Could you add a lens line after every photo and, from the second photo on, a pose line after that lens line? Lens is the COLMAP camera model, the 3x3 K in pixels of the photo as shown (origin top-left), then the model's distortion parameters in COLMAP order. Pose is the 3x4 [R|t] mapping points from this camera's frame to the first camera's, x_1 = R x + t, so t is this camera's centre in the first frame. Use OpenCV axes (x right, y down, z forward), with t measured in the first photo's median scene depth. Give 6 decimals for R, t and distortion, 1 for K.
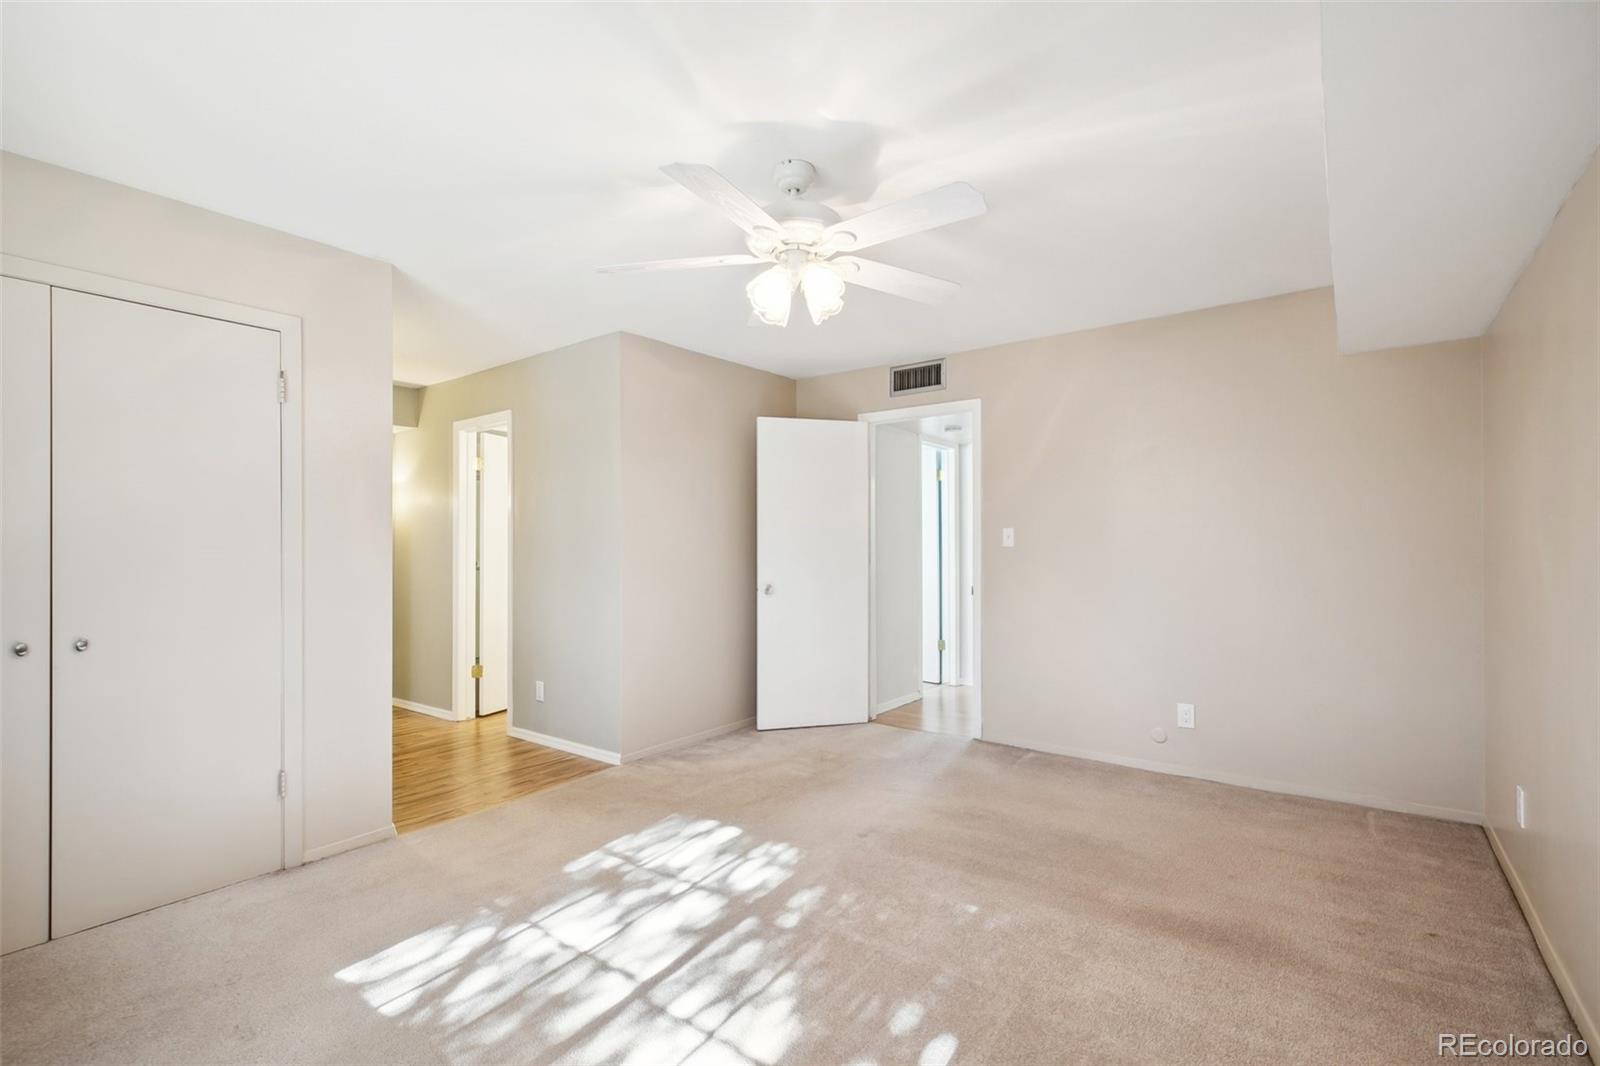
lens RADIAL K [[725.6, 0, 800.9], [0, 725.6, 529.4], [0, 0, 1]] dist [0.003914, -0.000361]
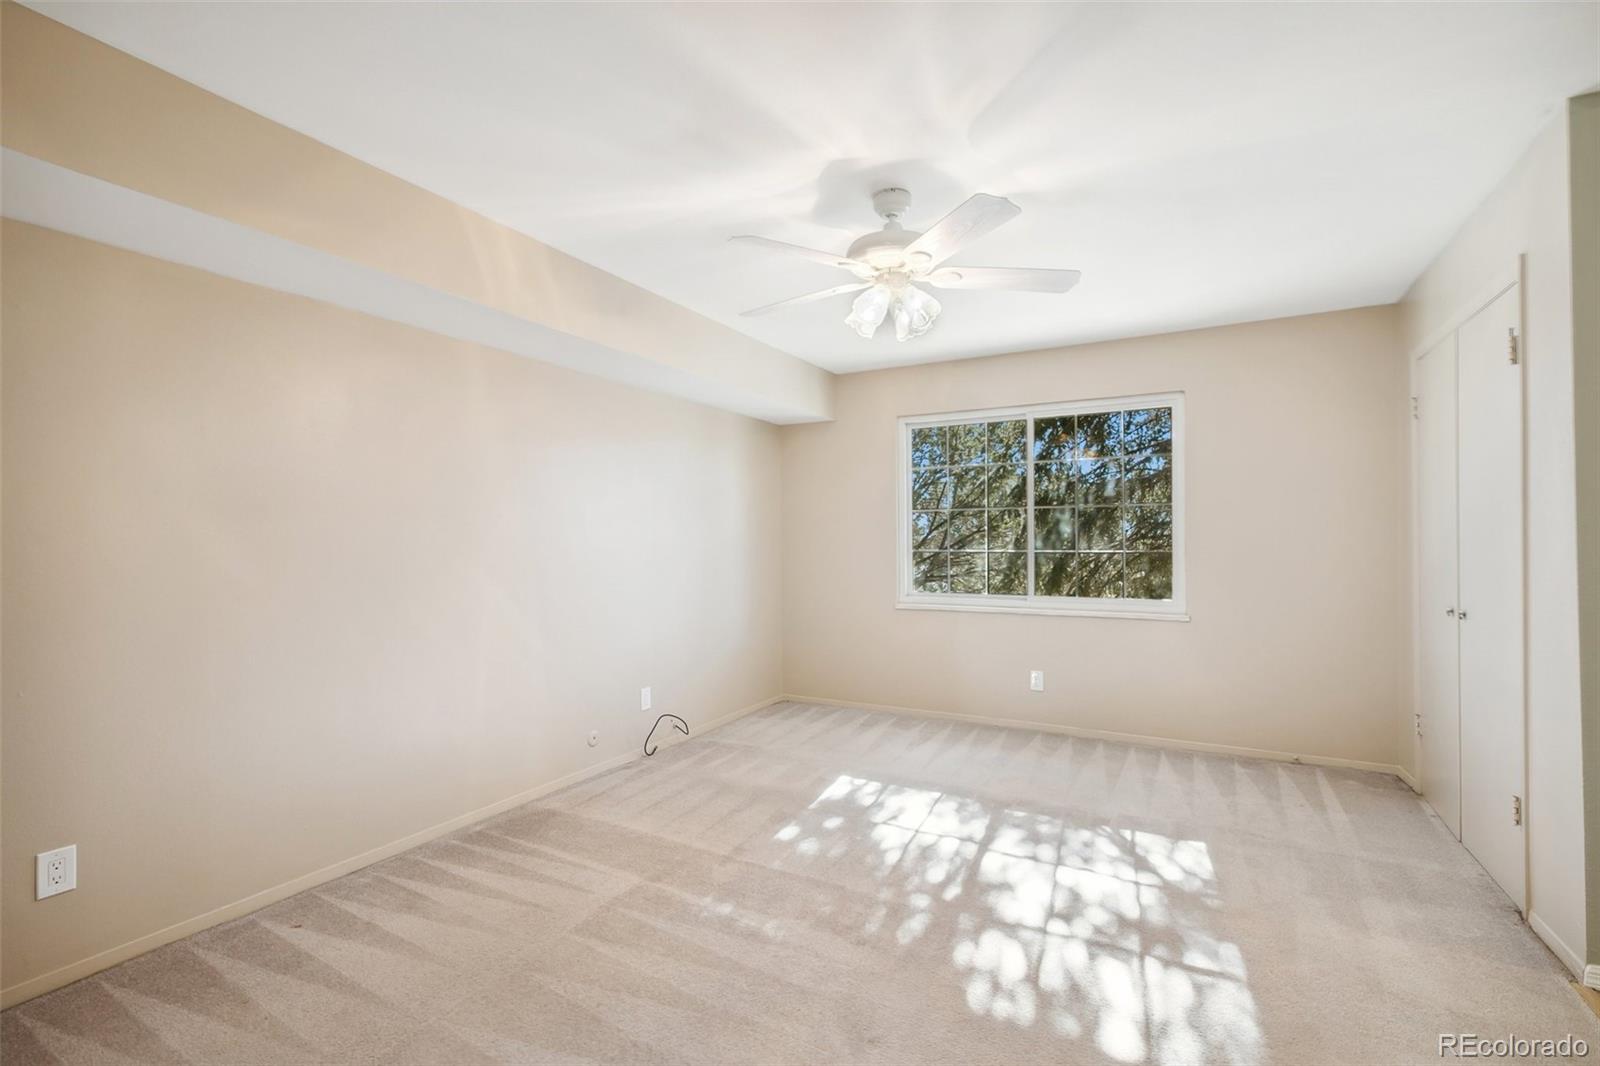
lens RADIAL K [[725.6, 0, 794.6], [0, 725.6, 532.3], [0, 0, 1]] dist [0.003914, -0.000361]
pose [[-0.990849, 0.017705, -0.133805, 0.287136], [0.022541, 0.999143, -0.034721, 0.035039], [0.133076, -0.037419, -0.990399, 1.991941]]
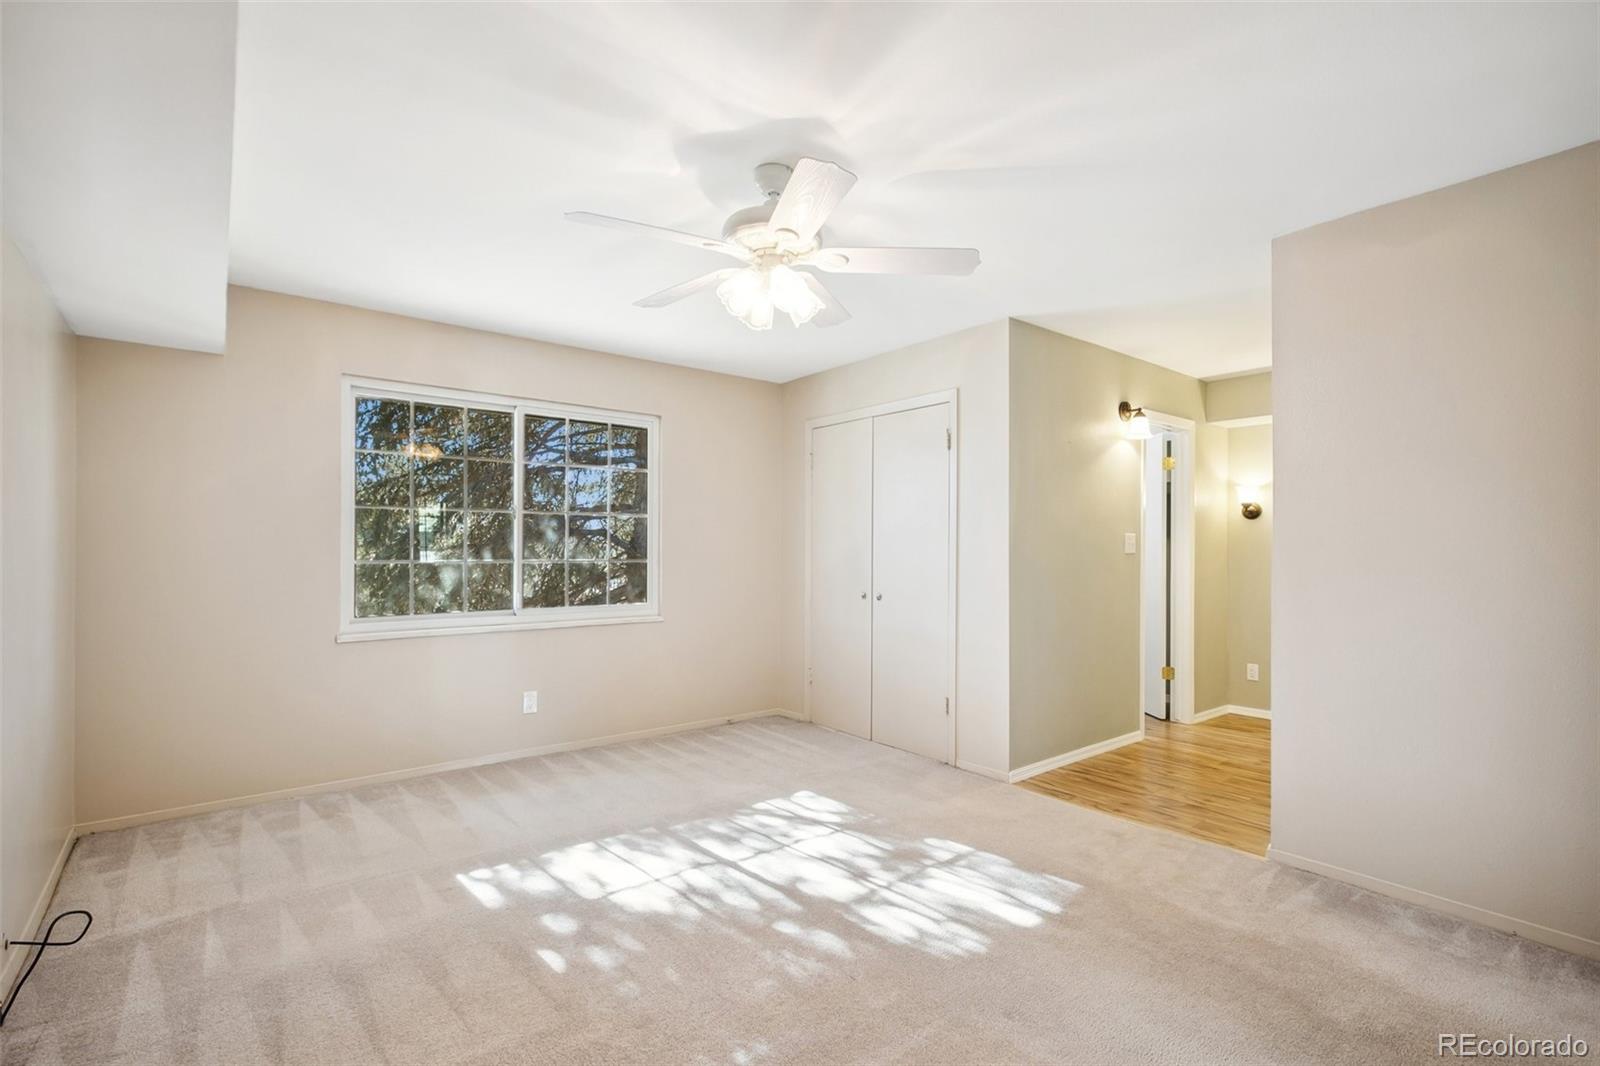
lens RADIAL K [[725.6, 0, 798.2], [0, 725.6, 545.5], [0, 0, 1]] dist [0.003914, -0.000361]
pose [[-0.254737, 0.008629, -0.966972, 0.922628], [0.025407, 0.999675, 0.002227, 0.008833], [0.966677, -0.024001, -0.254873, 1.252106]]
